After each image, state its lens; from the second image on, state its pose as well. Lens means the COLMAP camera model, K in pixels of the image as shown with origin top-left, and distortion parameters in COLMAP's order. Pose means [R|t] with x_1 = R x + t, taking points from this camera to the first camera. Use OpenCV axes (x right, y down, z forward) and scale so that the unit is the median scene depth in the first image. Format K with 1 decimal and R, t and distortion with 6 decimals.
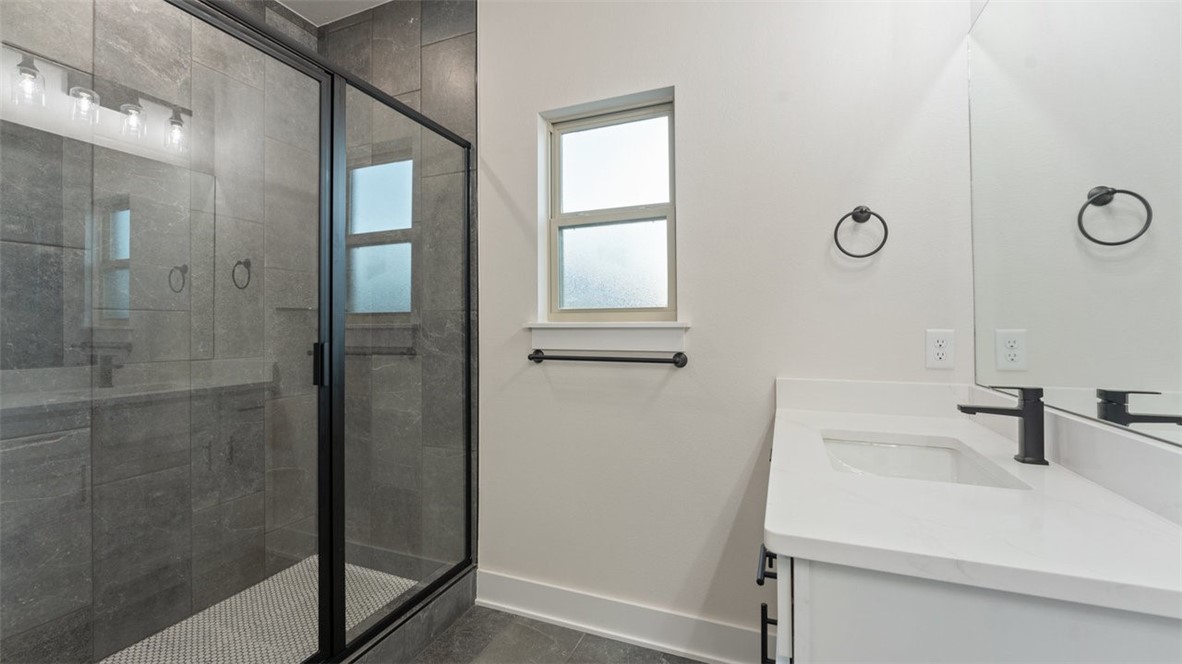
lens RADIAL K [[482.1, 0, 587.2], [0, 482.1, 321.1], [0, 0, 1]] dist [-0.011712, 0.000084]
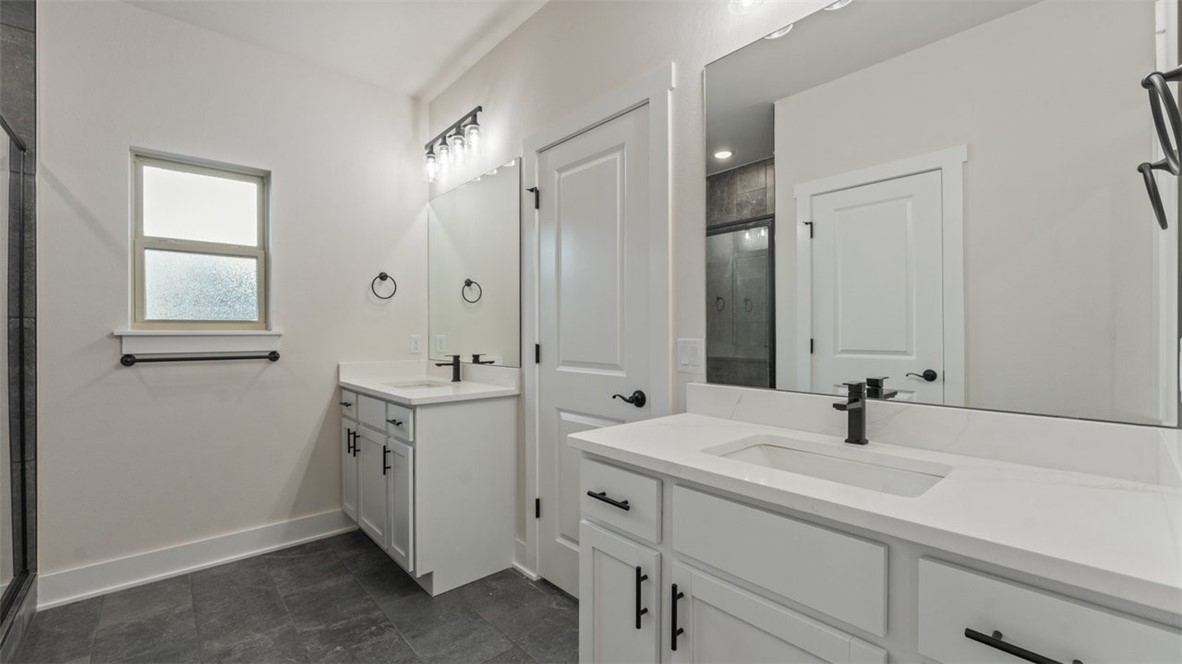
lens RADIAL K [[482.1, 0, 587.2], [0, 482.1, 321.1], [0, 0, 1]] dist [-0.011712, 0.000084]
pose [[0.432040, 0.015457, 0.901722, -0.735033], [-0.013667, 0.999851, -0.010591, -0.026308], [-0.901751, -0.007748, 0.432187, -0.527531]]
